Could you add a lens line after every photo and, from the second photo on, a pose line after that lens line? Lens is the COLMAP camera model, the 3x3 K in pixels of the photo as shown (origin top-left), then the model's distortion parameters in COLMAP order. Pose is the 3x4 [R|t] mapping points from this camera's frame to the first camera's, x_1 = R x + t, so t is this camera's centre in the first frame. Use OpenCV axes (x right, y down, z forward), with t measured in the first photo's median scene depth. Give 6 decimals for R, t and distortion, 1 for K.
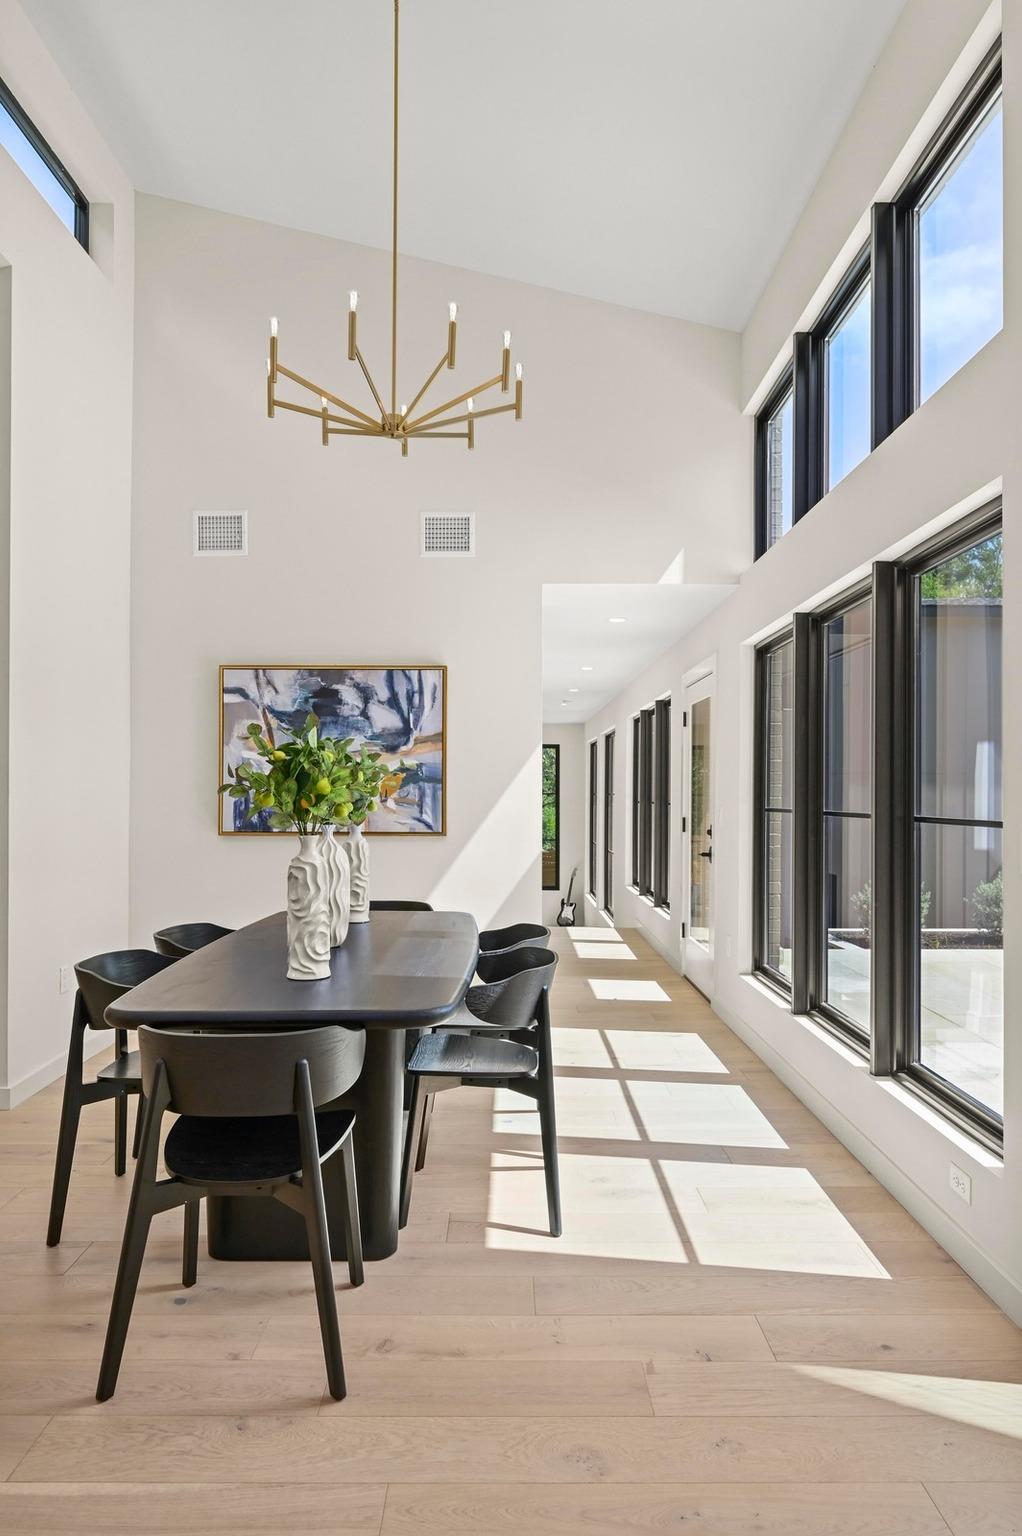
lens RADIAL K [[937.9, 0, 510.6], [0, 937.9, 787.1], [0, 0, 1]] dist [-0.004591, 0.001968]
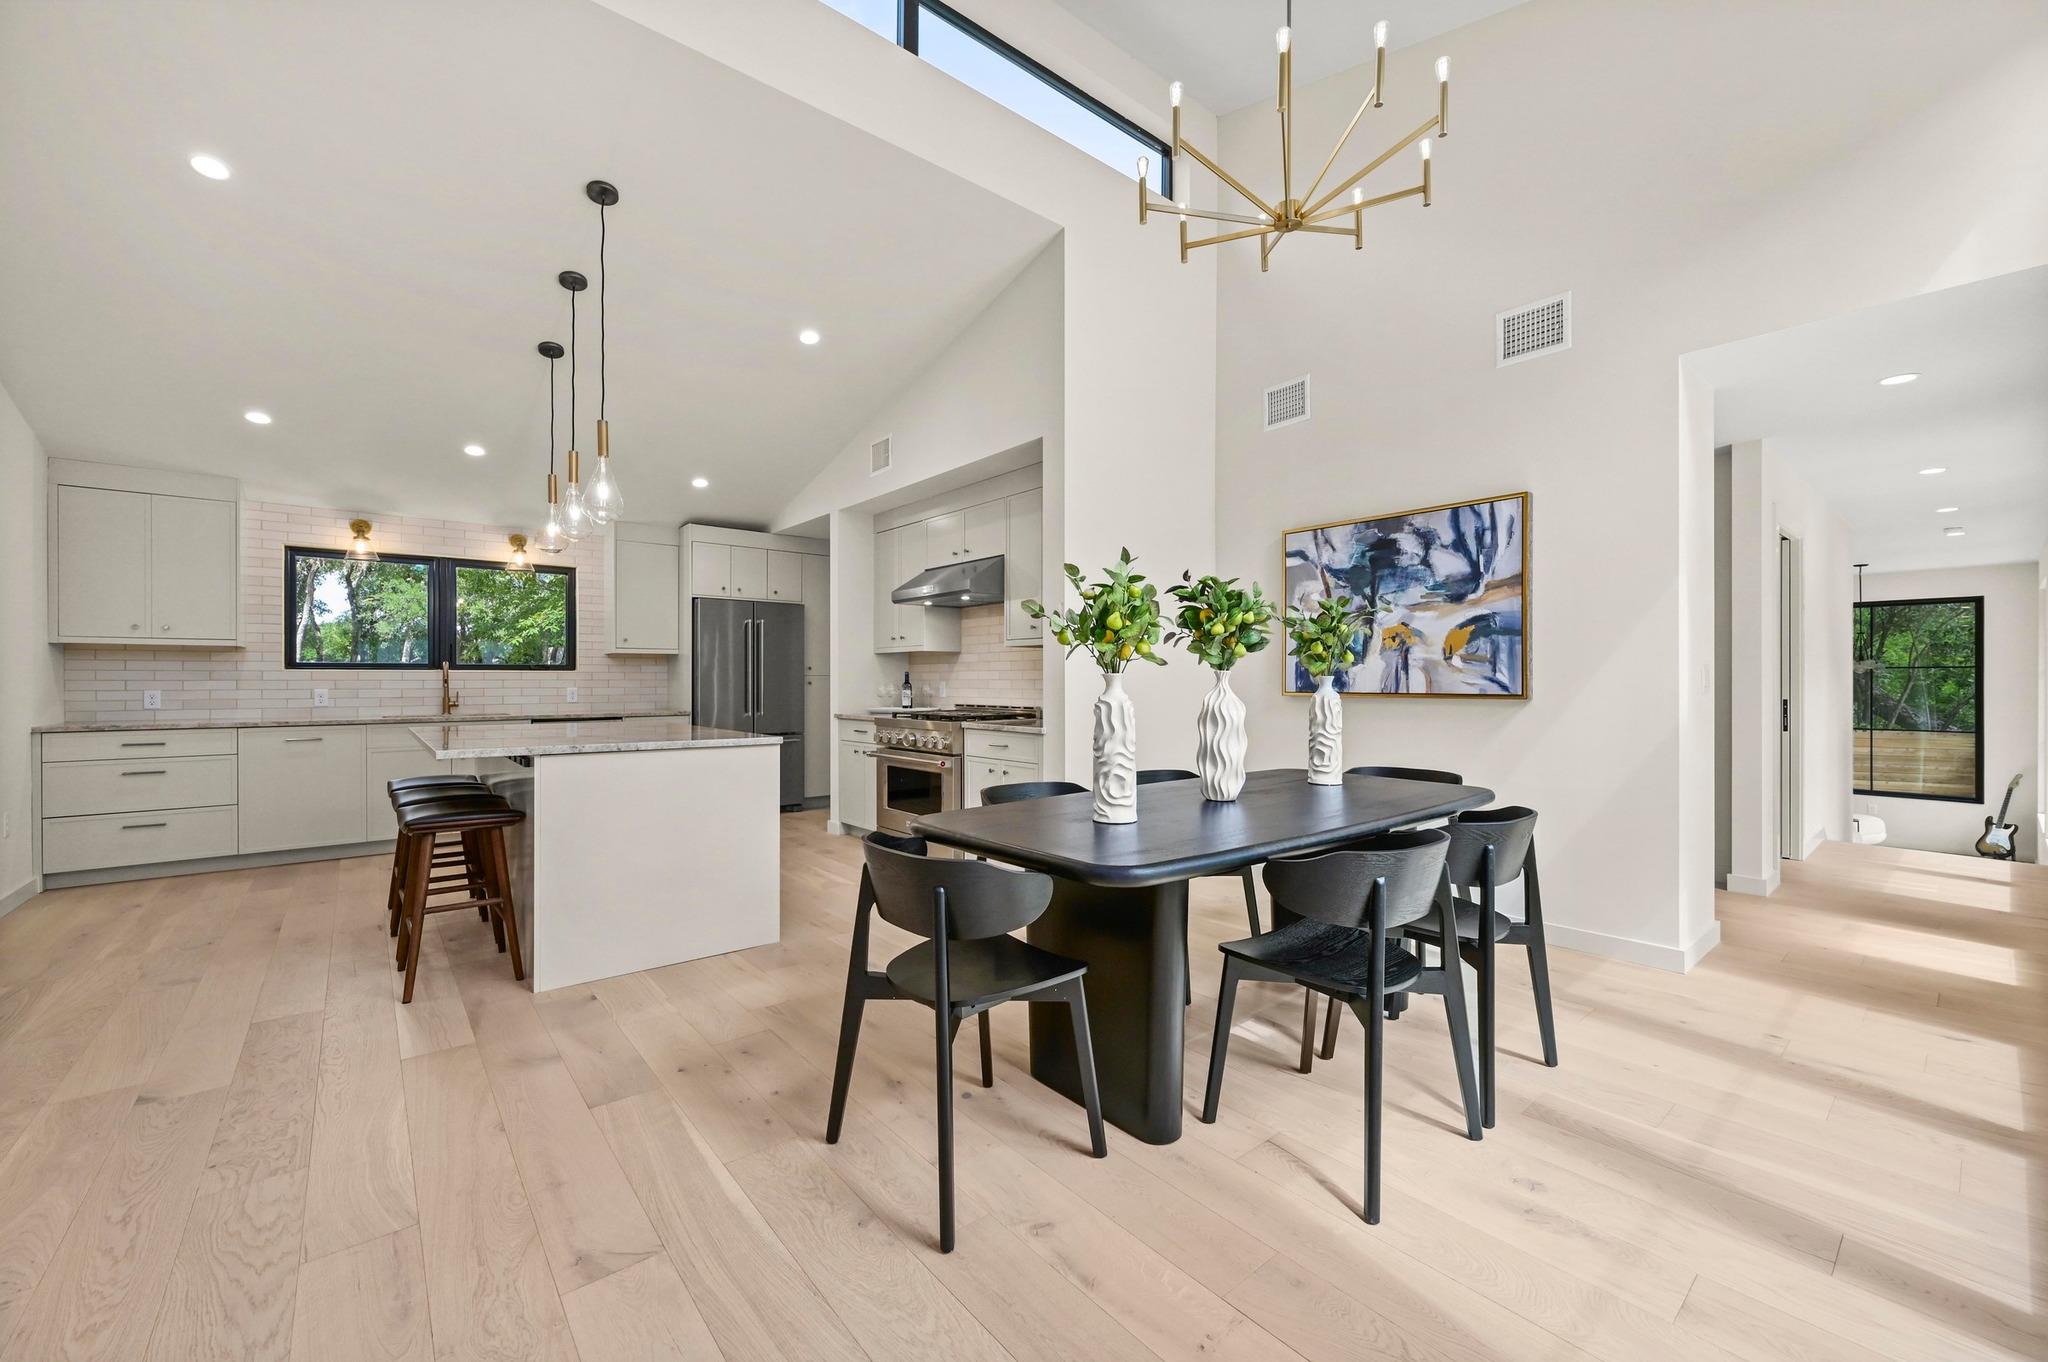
lens RADIAL K [[806.4, 0, 1031.5], [0, 806.4, 679.5], [0, 0, 1]] dist [-0.003421, 0.000098]
pose [[0.636210, -0.004643, -0.771502, 0.198363], [0.009272, 0.999956, 0.001627, 0.029702], [0.771460, -0.008188, 0.636225, 0.218807]]
